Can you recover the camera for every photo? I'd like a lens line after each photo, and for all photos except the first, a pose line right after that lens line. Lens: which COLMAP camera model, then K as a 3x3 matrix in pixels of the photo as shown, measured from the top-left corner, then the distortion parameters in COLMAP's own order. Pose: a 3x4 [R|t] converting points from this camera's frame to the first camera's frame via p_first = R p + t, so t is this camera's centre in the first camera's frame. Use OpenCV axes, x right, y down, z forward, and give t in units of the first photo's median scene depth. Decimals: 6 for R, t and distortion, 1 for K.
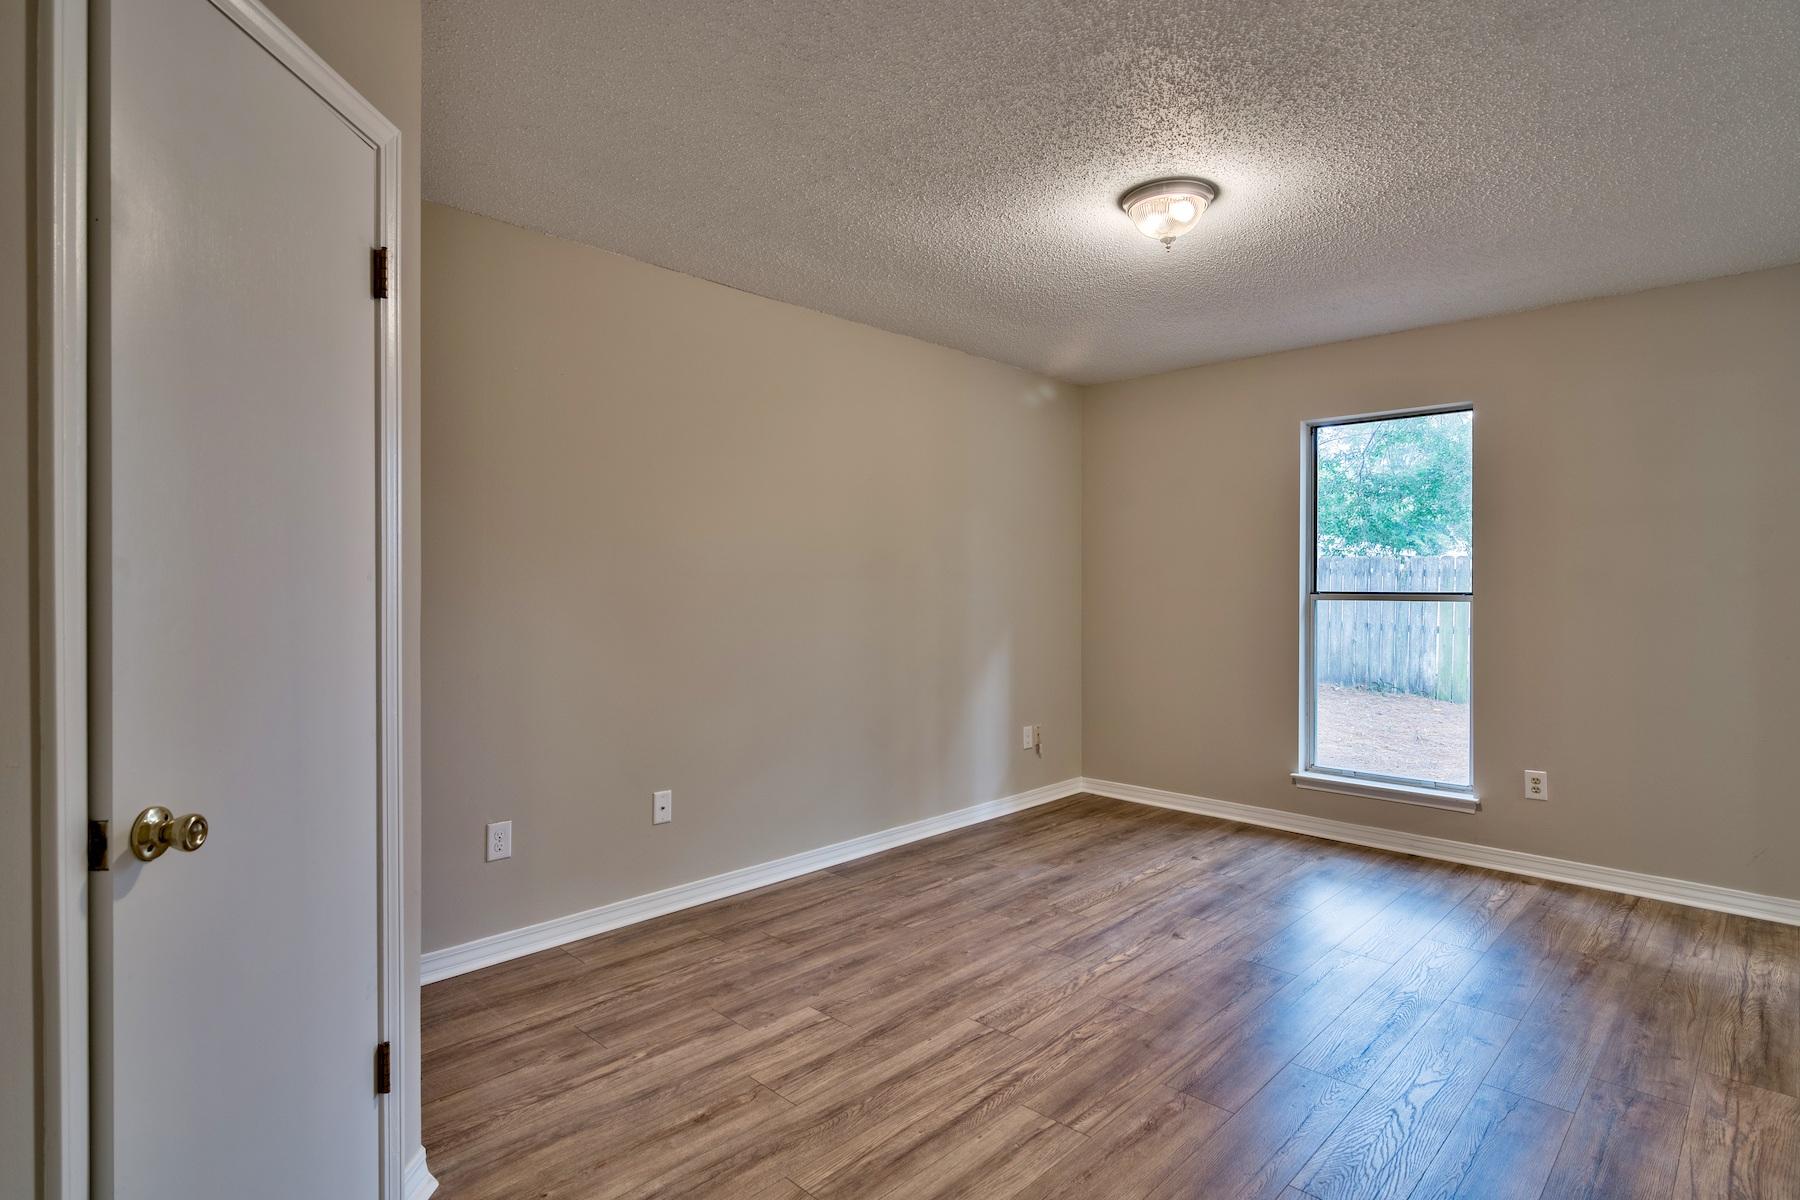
lens RADIAL K [[922.5, 0, 909.6], [0, 922.5, 578.6], [0, 0, 1]] dist [-0.001304, -0.000712]
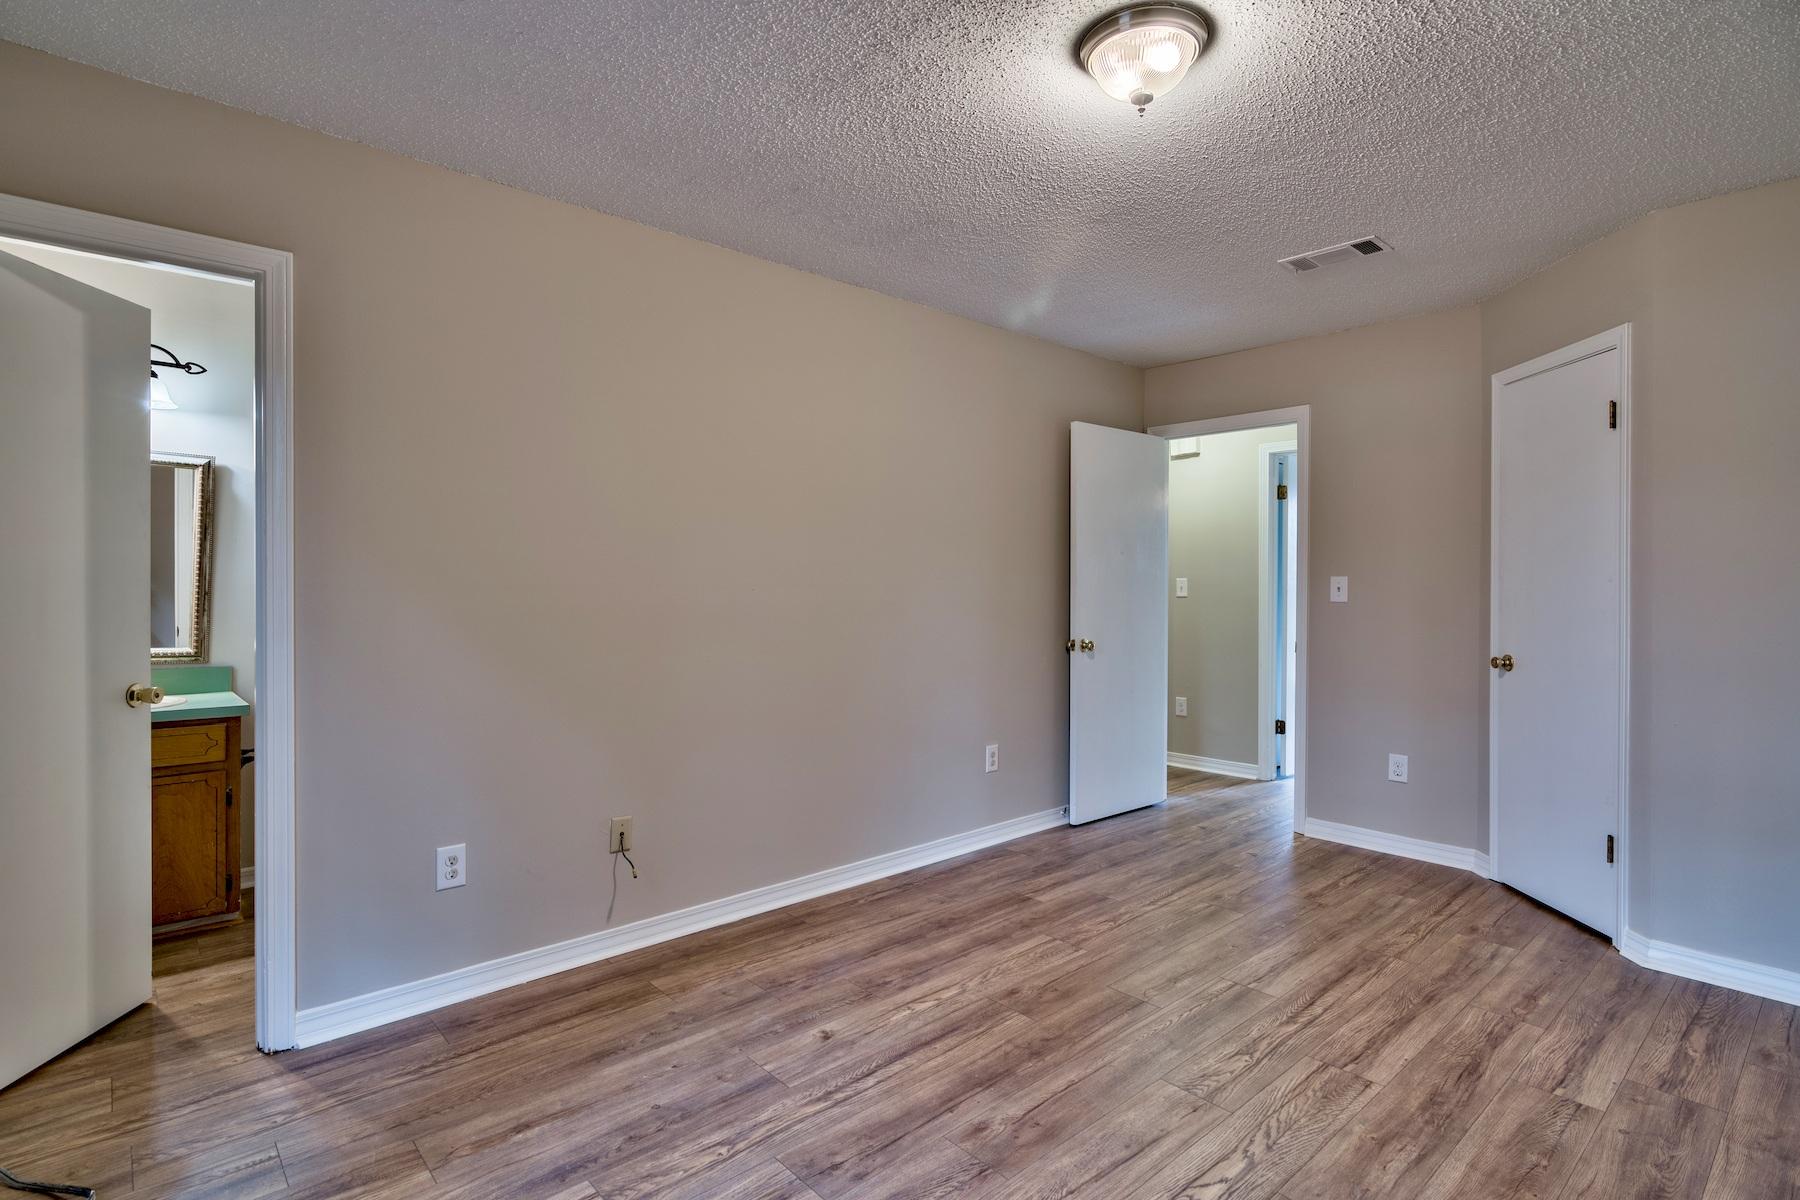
lens RADIAL K [[922.5, 0, 909.6], [0, 922.5, 578.6], [0, 0, 1]] dist [-0.001304, -0.000712]
pose [[-0.998201, -0.005118, 0.059739, 0.489126], [-0.006017, 0.999871, -0.014889, 0.028507], [-0.059655, -0.015222, -0.998103, 2.042204]]
